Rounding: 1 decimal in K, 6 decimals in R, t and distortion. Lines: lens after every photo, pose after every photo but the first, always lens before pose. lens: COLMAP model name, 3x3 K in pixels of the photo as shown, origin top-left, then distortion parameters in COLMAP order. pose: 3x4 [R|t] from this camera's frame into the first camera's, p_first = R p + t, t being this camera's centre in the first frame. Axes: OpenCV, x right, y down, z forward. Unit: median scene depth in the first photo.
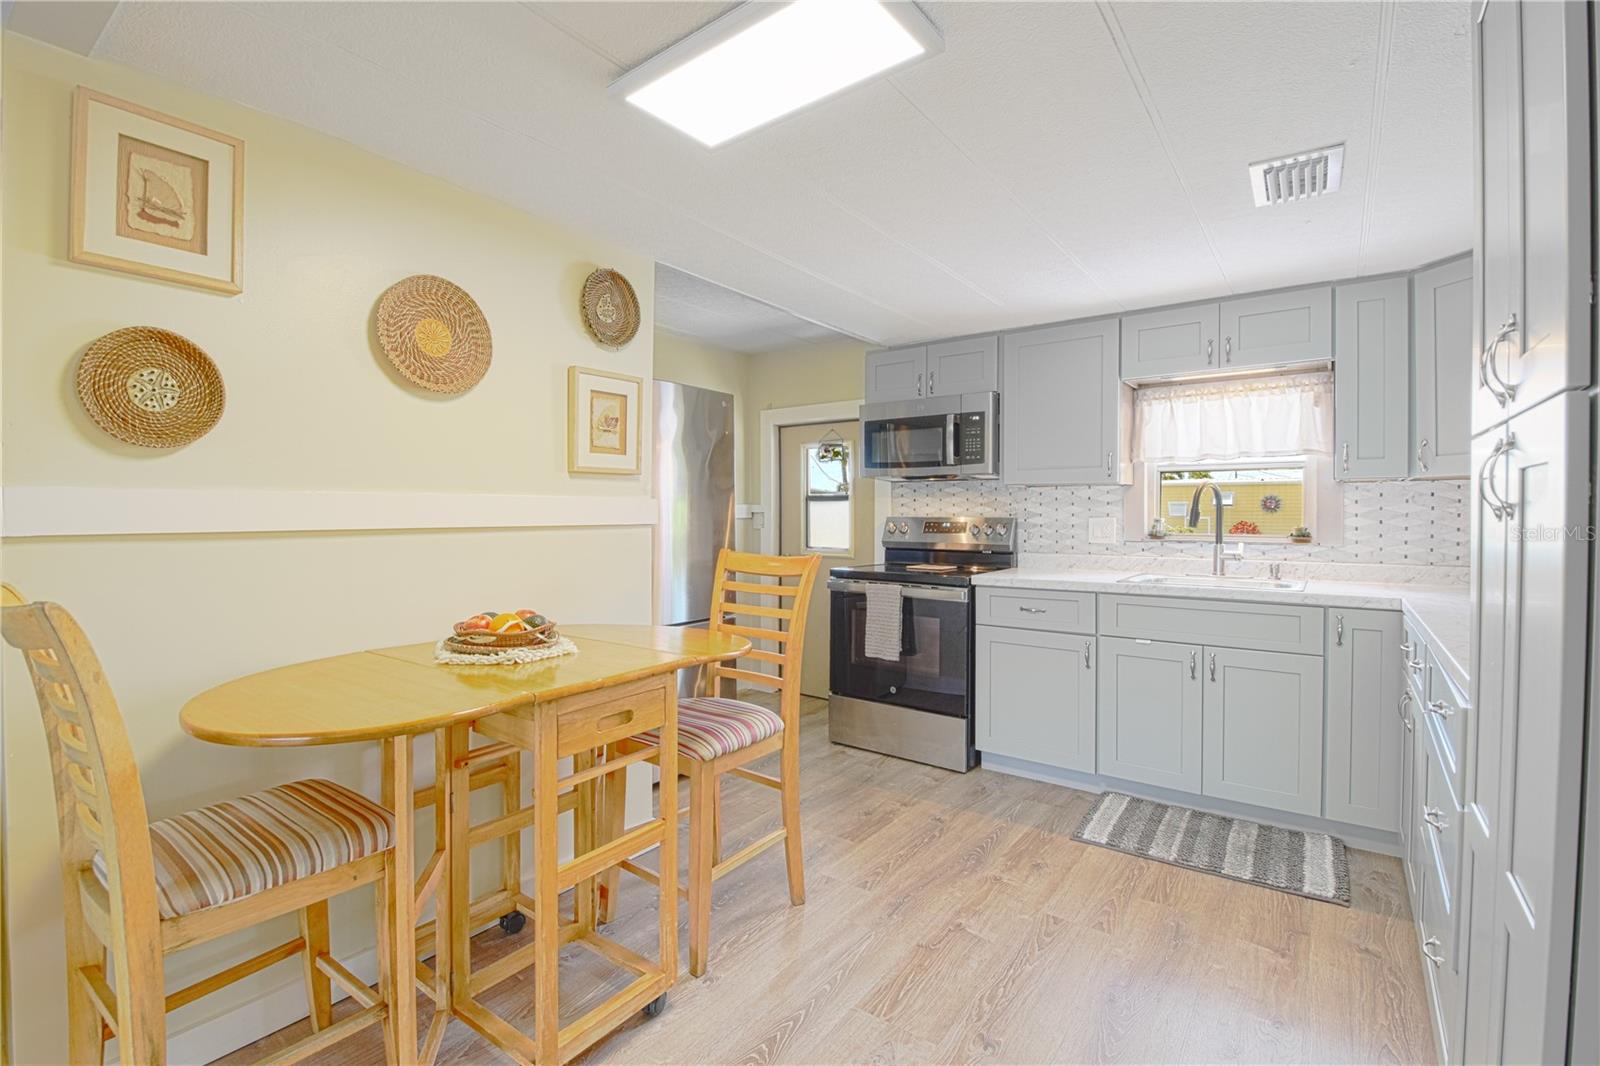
lens RADIAL K [[707.8, 0, 786.7], [0, 707.8, 520.2], [0, 0, 1]] dist [0.006361, -0.015450]
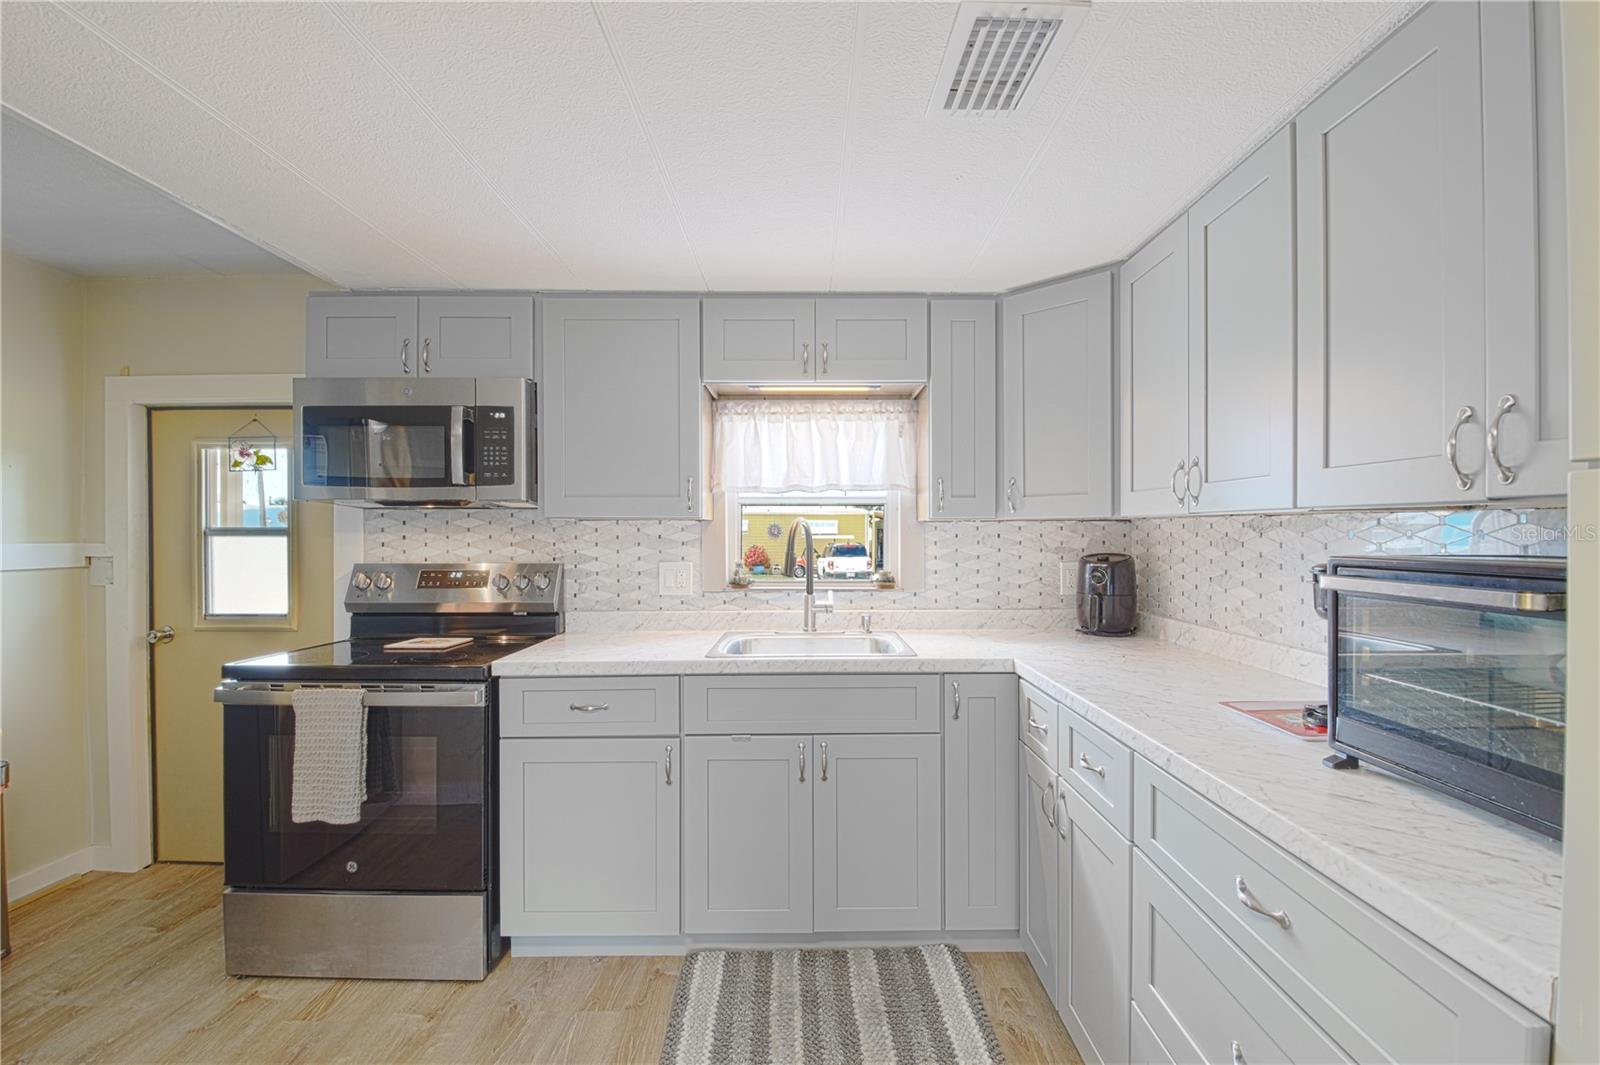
lens RADIAL K [[707.8, 0, 818.7], [0, 707.8, 536.8], [0, 0, 1]] dist [0.006361, -0.015450]
pose [[0.788308, -0.002919, 0.615274, 0.104413], [0.010135, 0.999915, -0.008241, -0.025461], [-0.615197, 0.012732, 0.788271, 0.327990]]
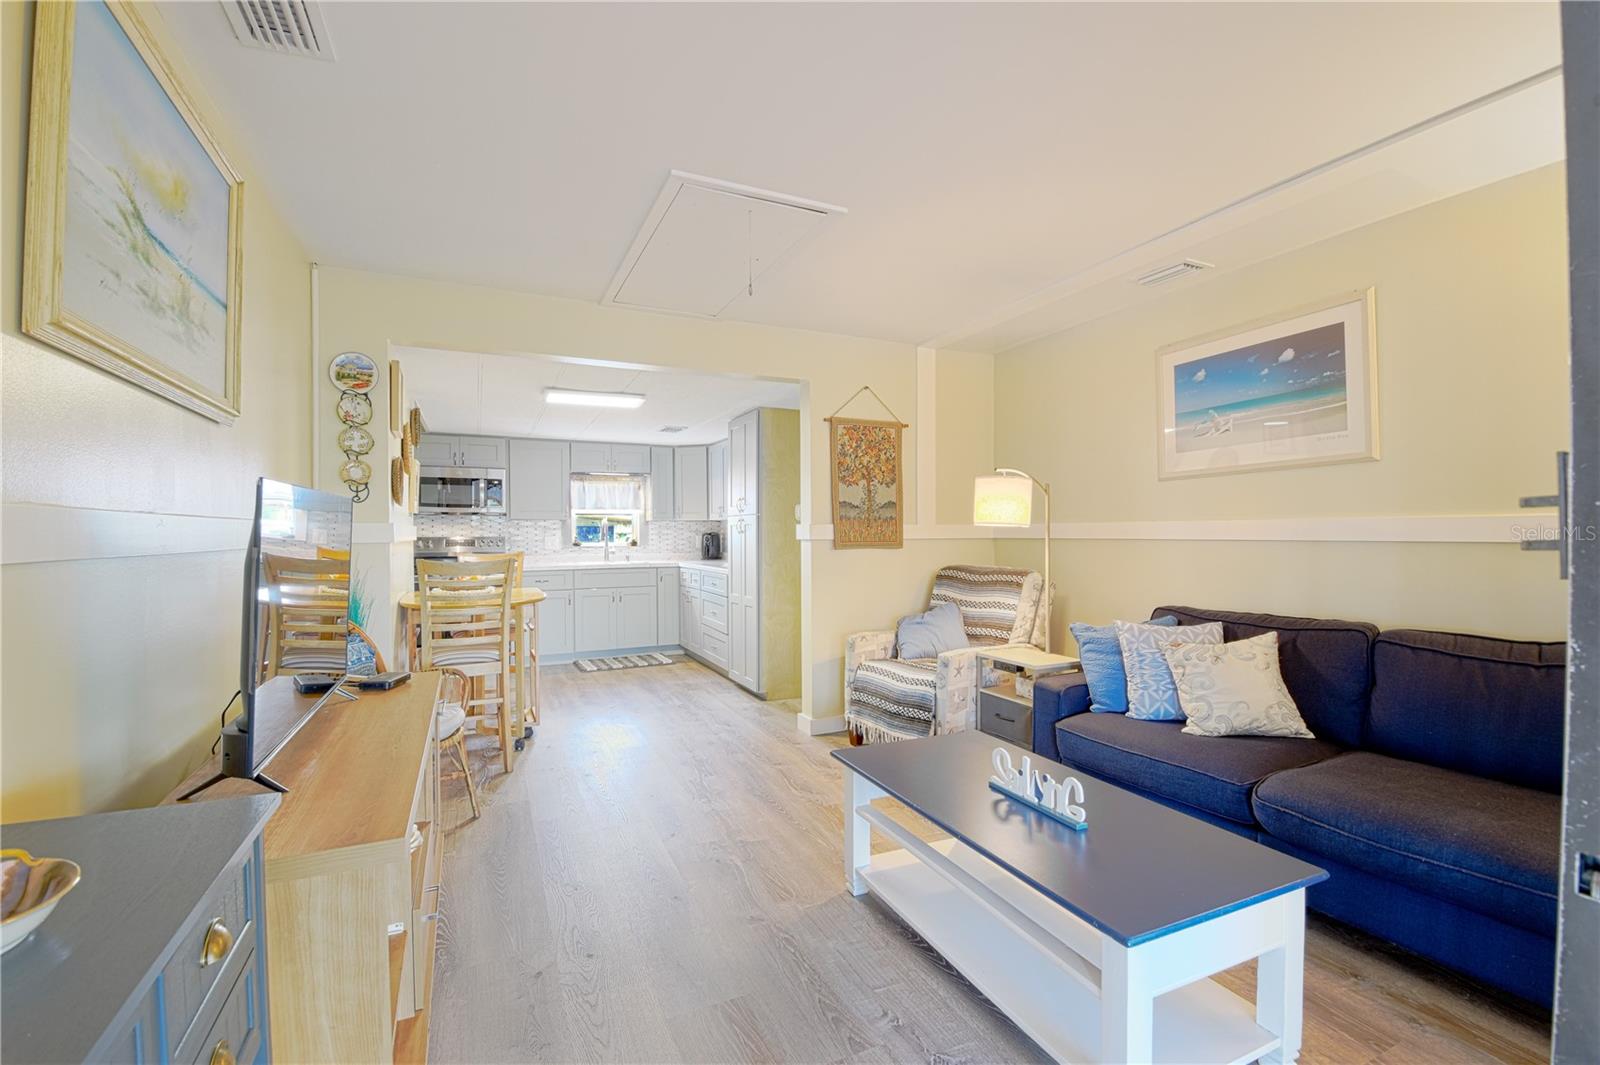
lens RADIAL K [[707.8, 0, 815.9], [0, 707.8, 538.4], [0, 0, 1]] dist [0.006361, -0.015450]
pose [[0.447790, -0.009352, 0.894090, -1.095707], [0.014671, 0.999888, 0.003110, 0.008330], [-0.894018, 0.011725, 0.447877, -0.609173]]
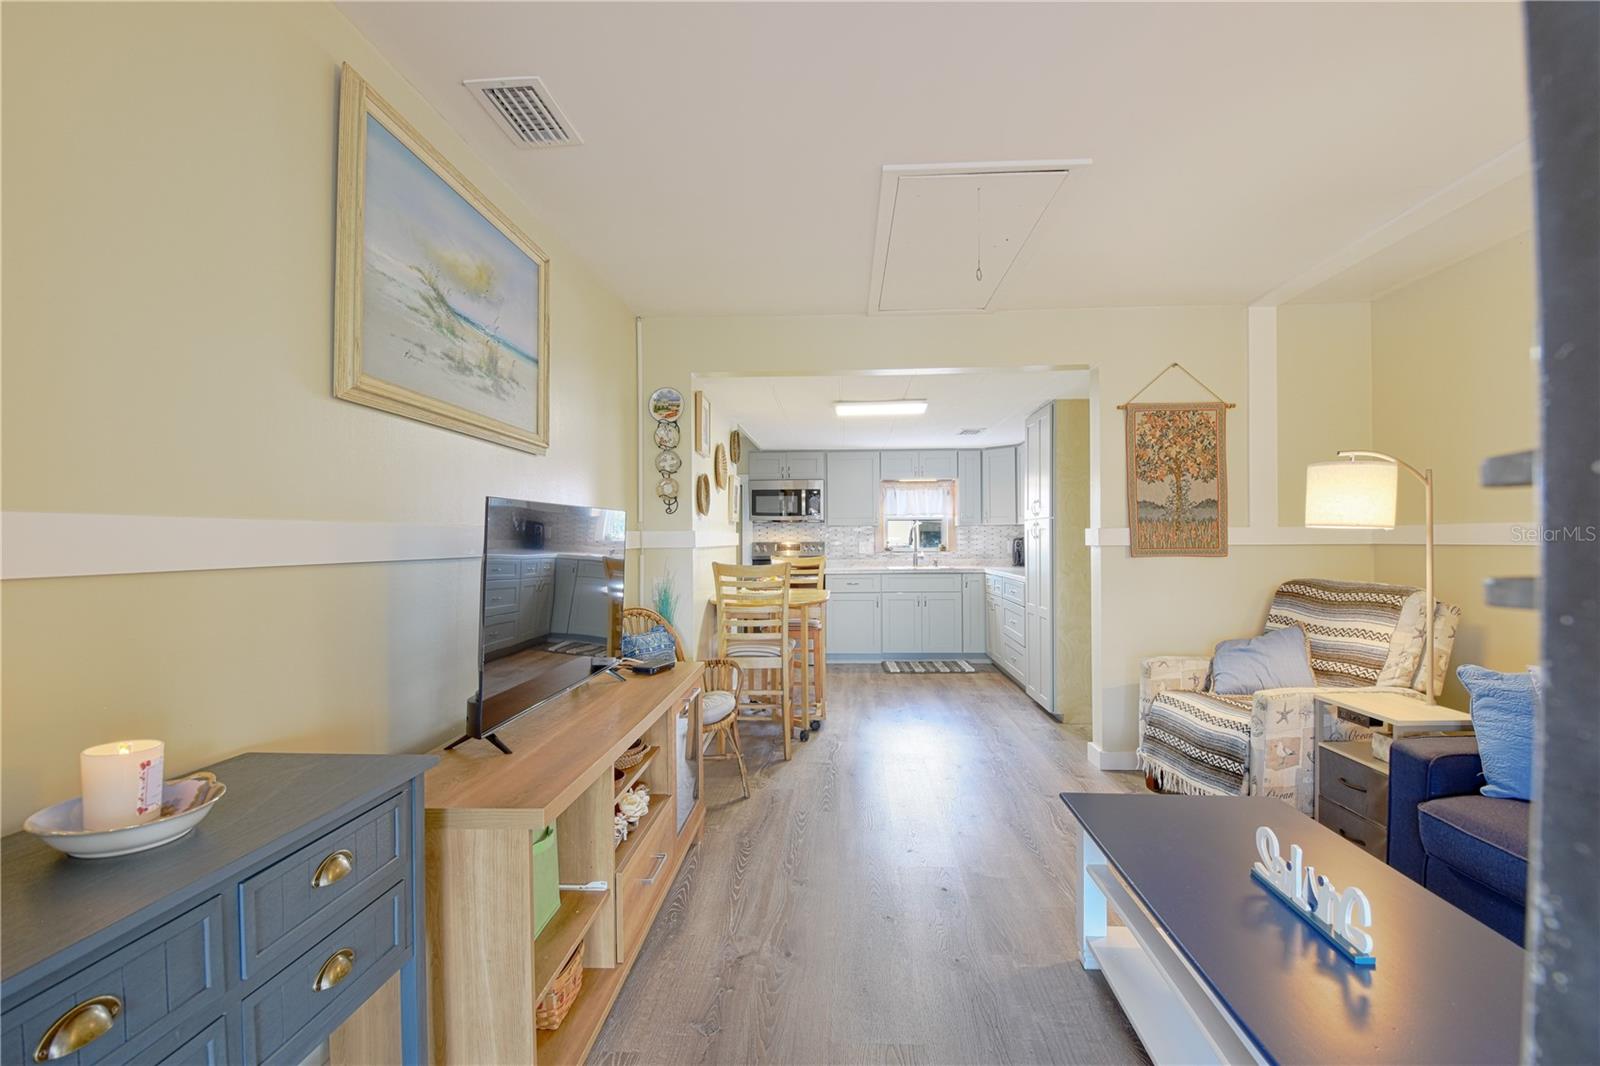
lens RADIAL K [[707.8, 0, 807.9], [0, 707.8, 539.1], [0, 0, 1]] dist [0.006361, -0.015450]
pose [[0.820562, -0.005971, 0.571527, -0.977059], [0.014056, 0.999854, -0.009734, 0.008427], [-0.571385, 0.016021, 0.820526, -0.685313]]
